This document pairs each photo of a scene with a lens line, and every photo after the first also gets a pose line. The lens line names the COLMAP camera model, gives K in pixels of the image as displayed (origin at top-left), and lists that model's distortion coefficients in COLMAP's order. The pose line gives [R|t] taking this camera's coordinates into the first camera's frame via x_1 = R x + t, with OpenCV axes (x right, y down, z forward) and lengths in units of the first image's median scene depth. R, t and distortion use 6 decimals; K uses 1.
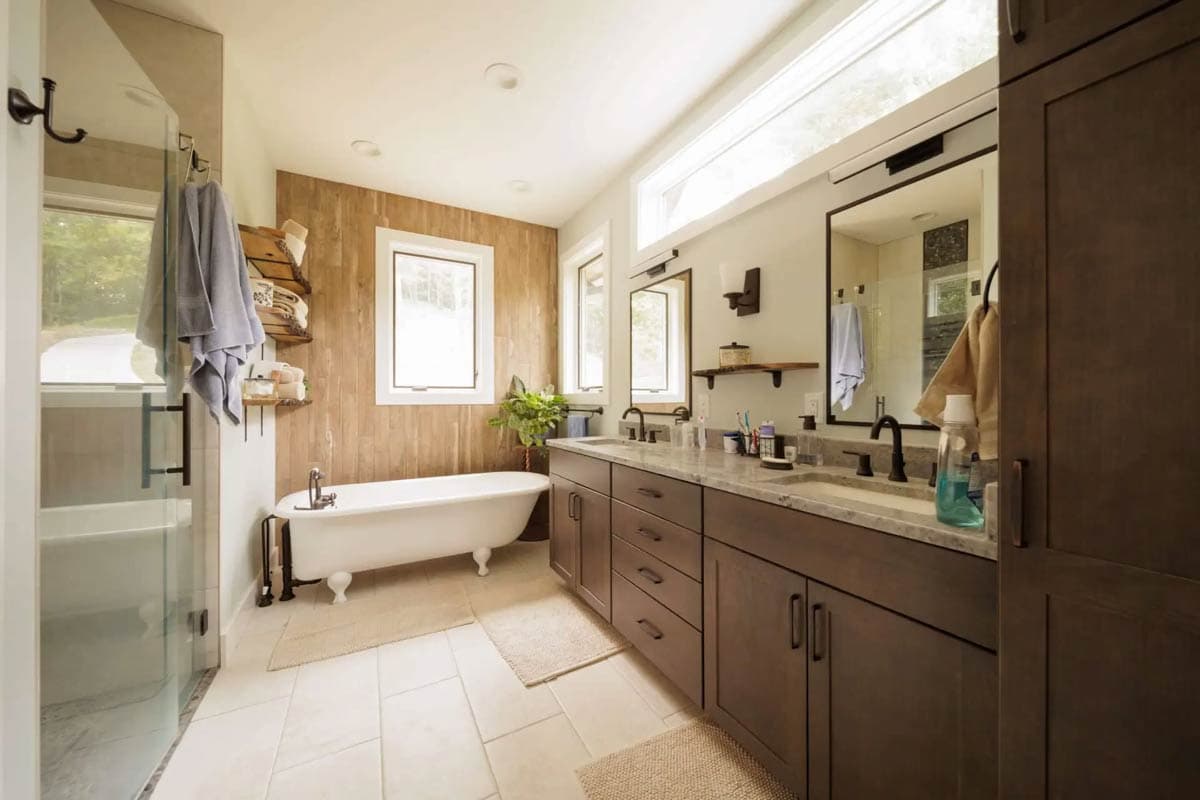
lens RADIAL K [[417.4, 0, 601.3], [0, 417.4, 397.7], [0, 0, 1]] dist [0.000773, -0.001551]
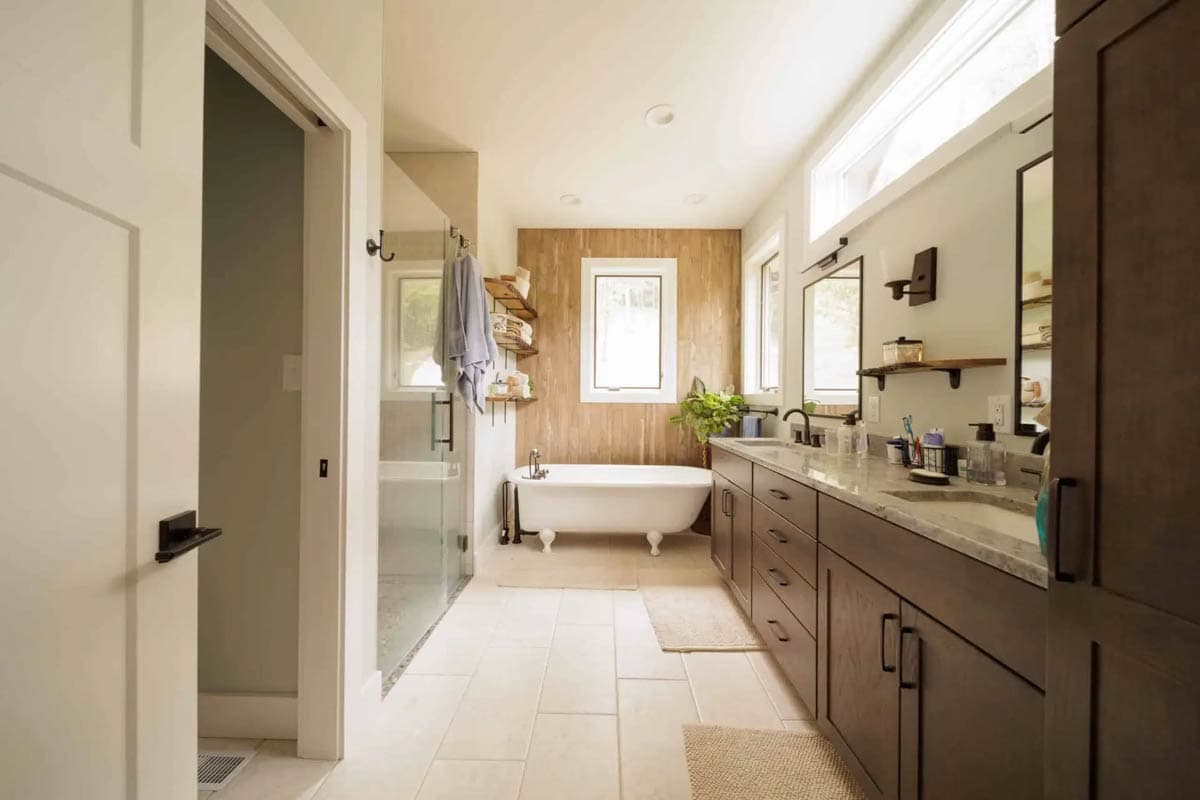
lens RADIAL K [[417.4, 0, 601.3], [0, 417.4, 397.7], [0, 0, 1]] dist [0.000773, -0.001551]
pose [[0.868334, 0.009835, -0.495882, 0.167761], [-0.009006, 0.999951, 0.004062, -0.002696], [0.495897, 0.000938, 0.868381, -0.056156]]
